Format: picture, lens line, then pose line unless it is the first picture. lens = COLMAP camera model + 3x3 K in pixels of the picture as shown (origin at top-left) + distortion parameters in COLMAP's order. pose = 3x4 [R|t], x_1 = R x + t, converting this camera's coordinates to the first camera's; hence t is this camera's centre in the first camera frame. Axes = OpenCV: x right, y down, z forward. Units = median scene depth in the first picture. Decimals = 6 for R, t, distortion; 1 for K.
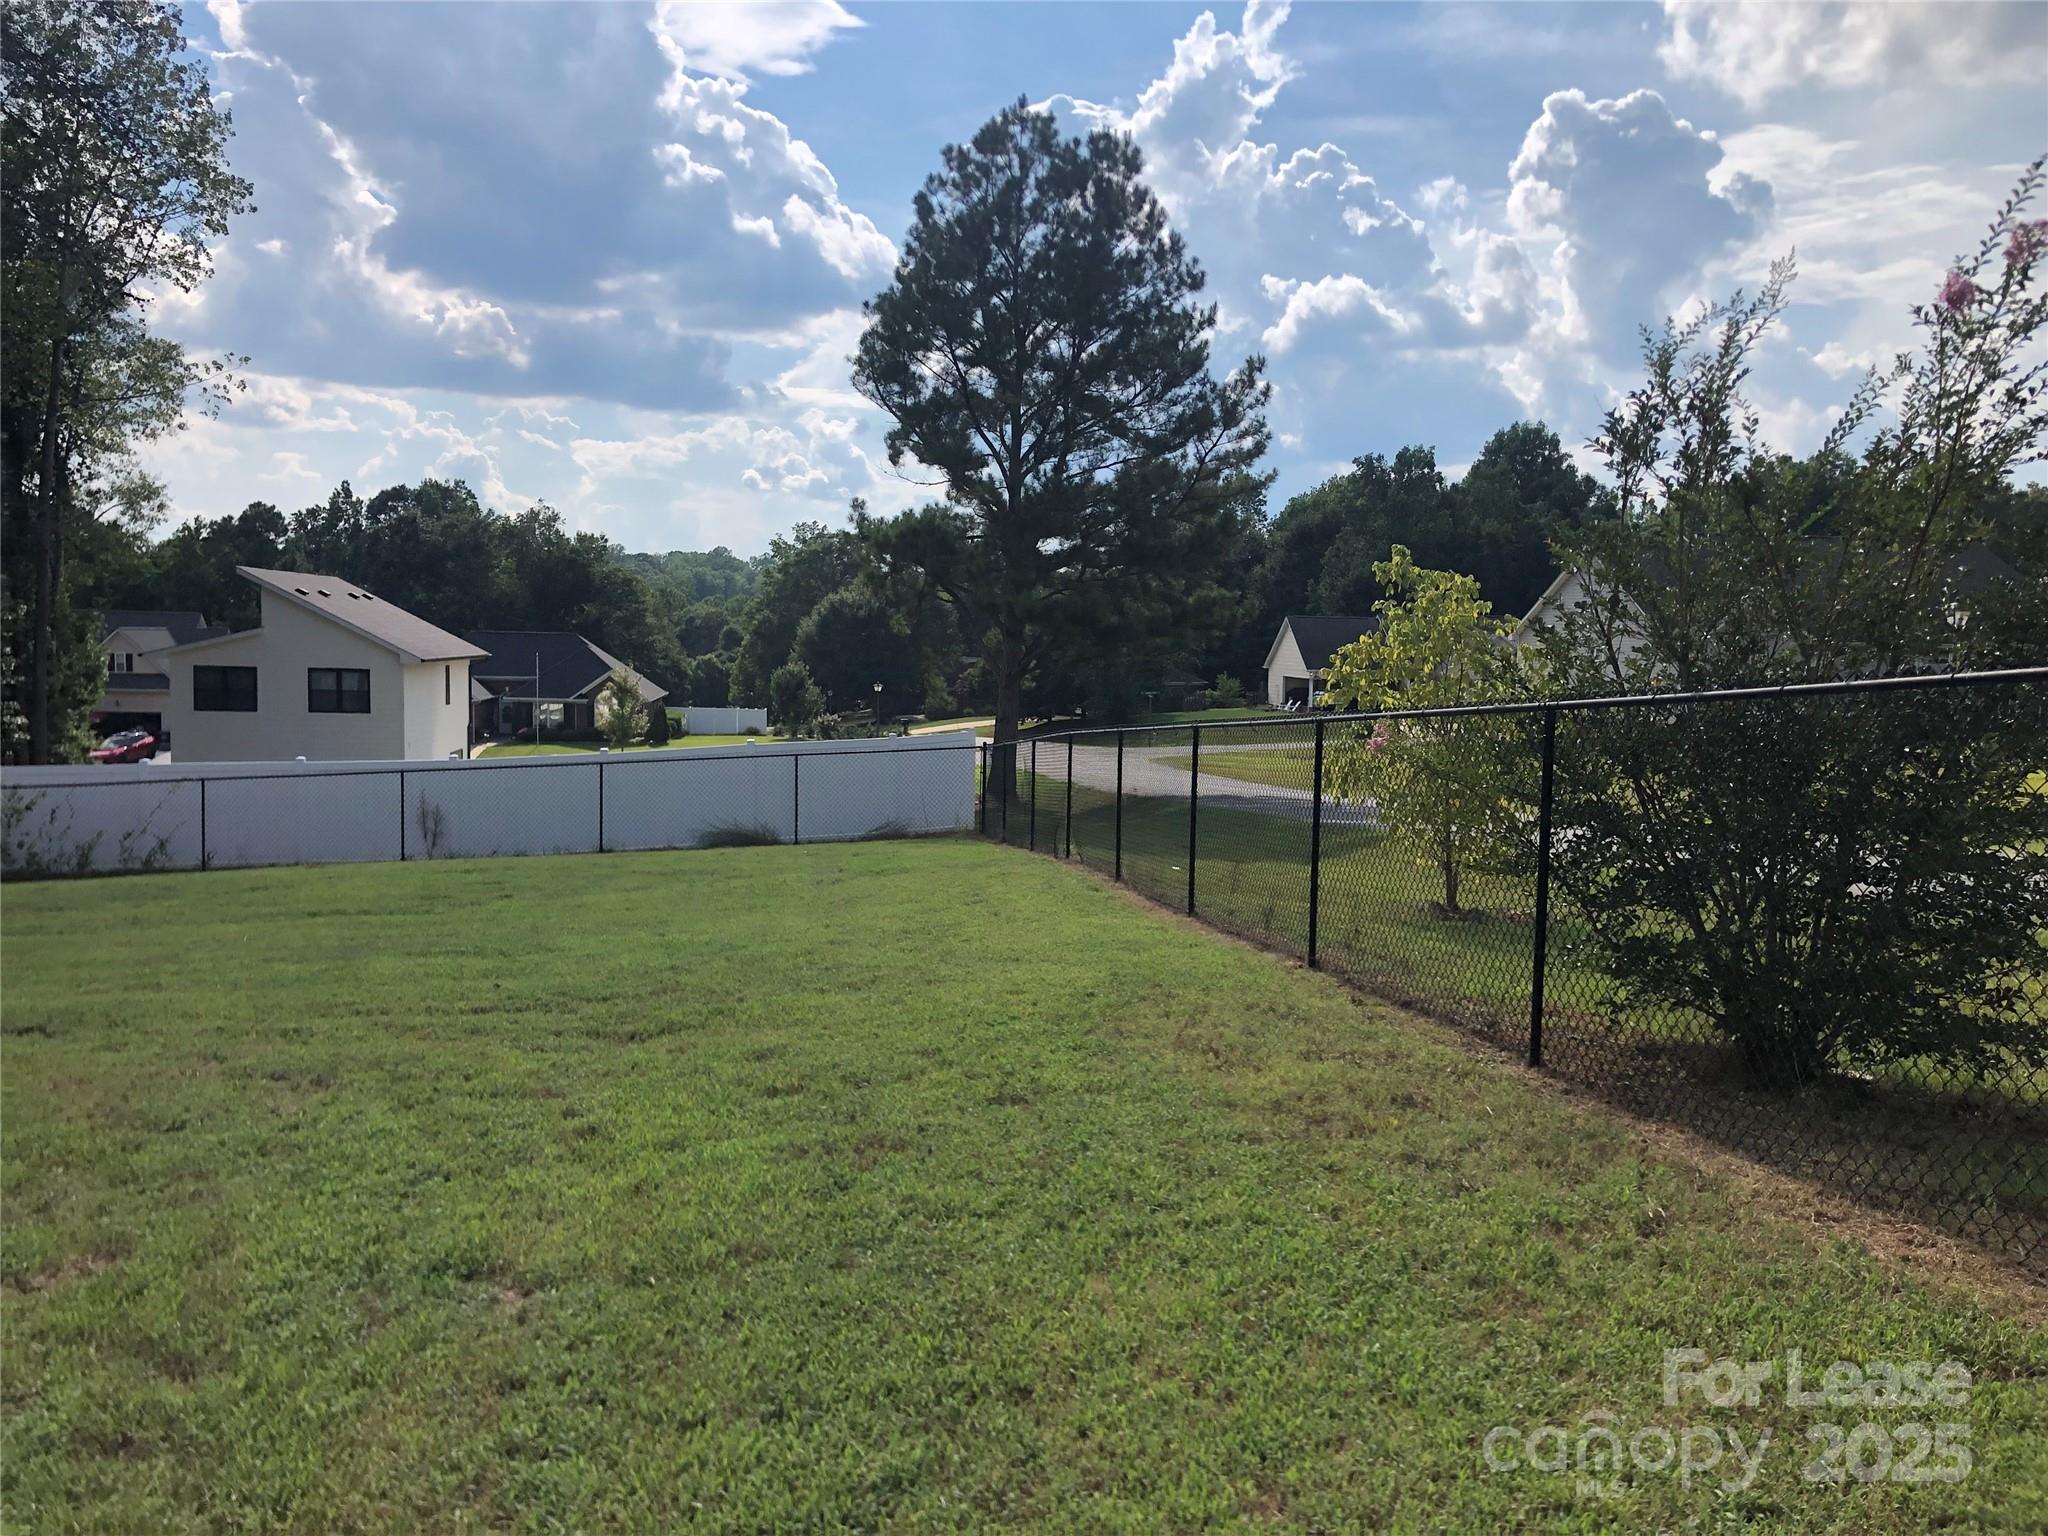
lens RADIAL K [[1542.0, 0, 1024.0], [0, 1542.0, 768.0], [0, 0, 1]] dist [0.002284, -0.130104]
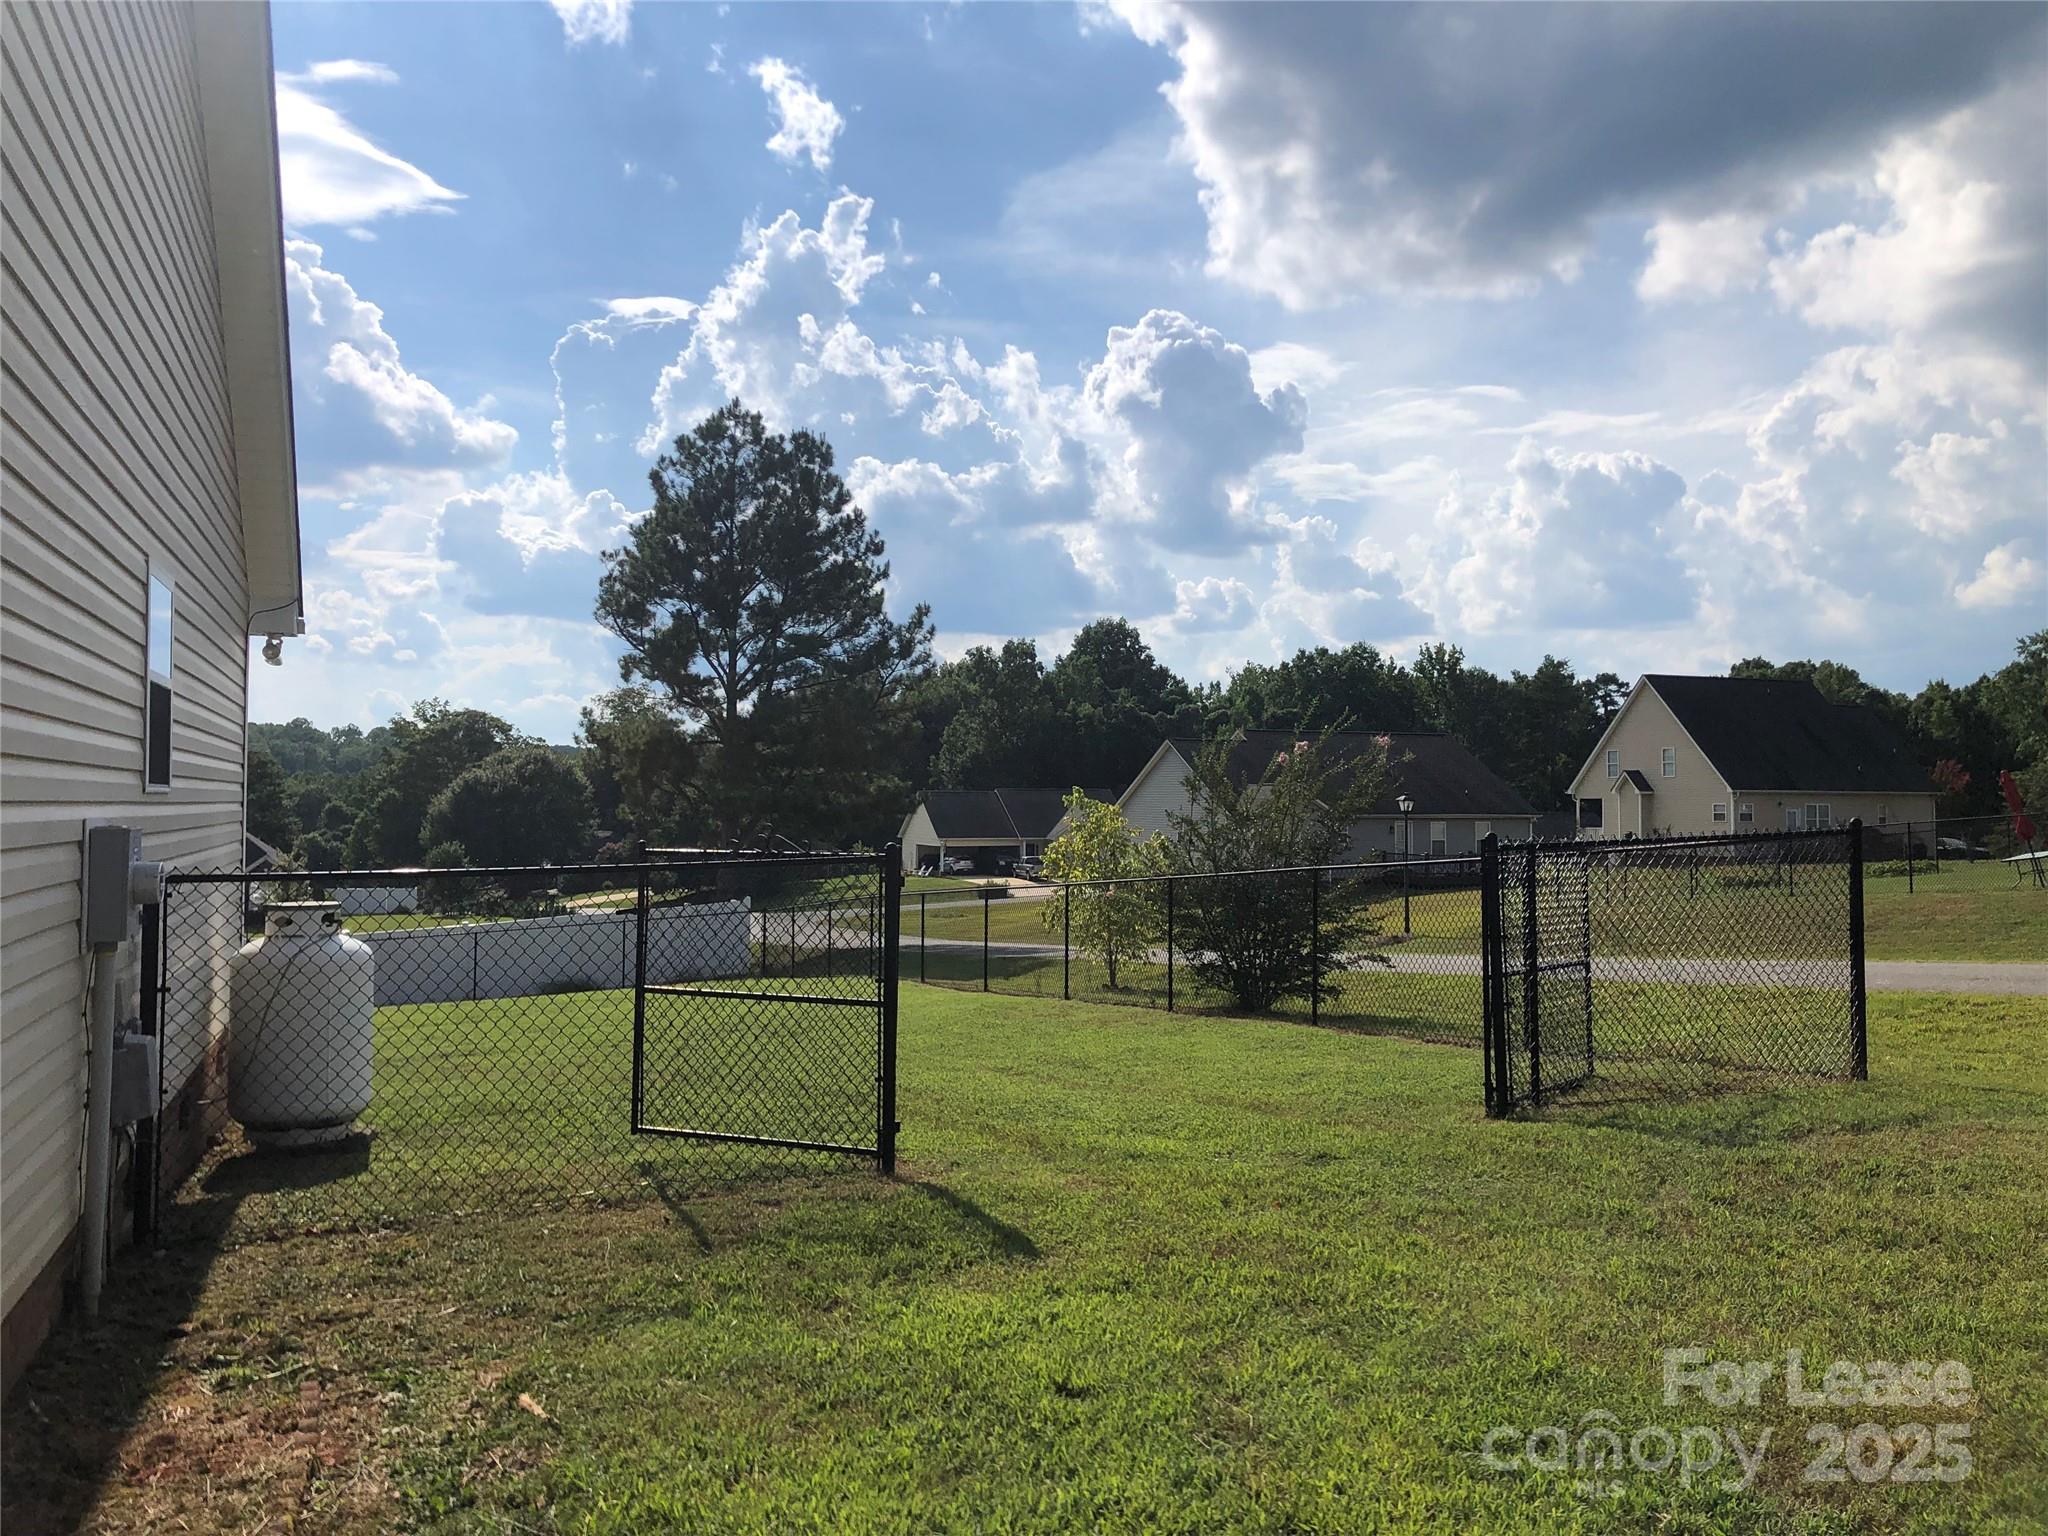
lens RADIAL K [[1542.0, 0, 1024.0], [0, 1542.0, 768.0], [0, 0, 1]] dist [0.002284, -0.130104]
pose [[0.966901, -0.011330, 0.254900, -0.098484], [0.038527, 0.994042, -0.101959, 0.007079], [-0.252226, 0.108405, 0.961577, -0.255818]]
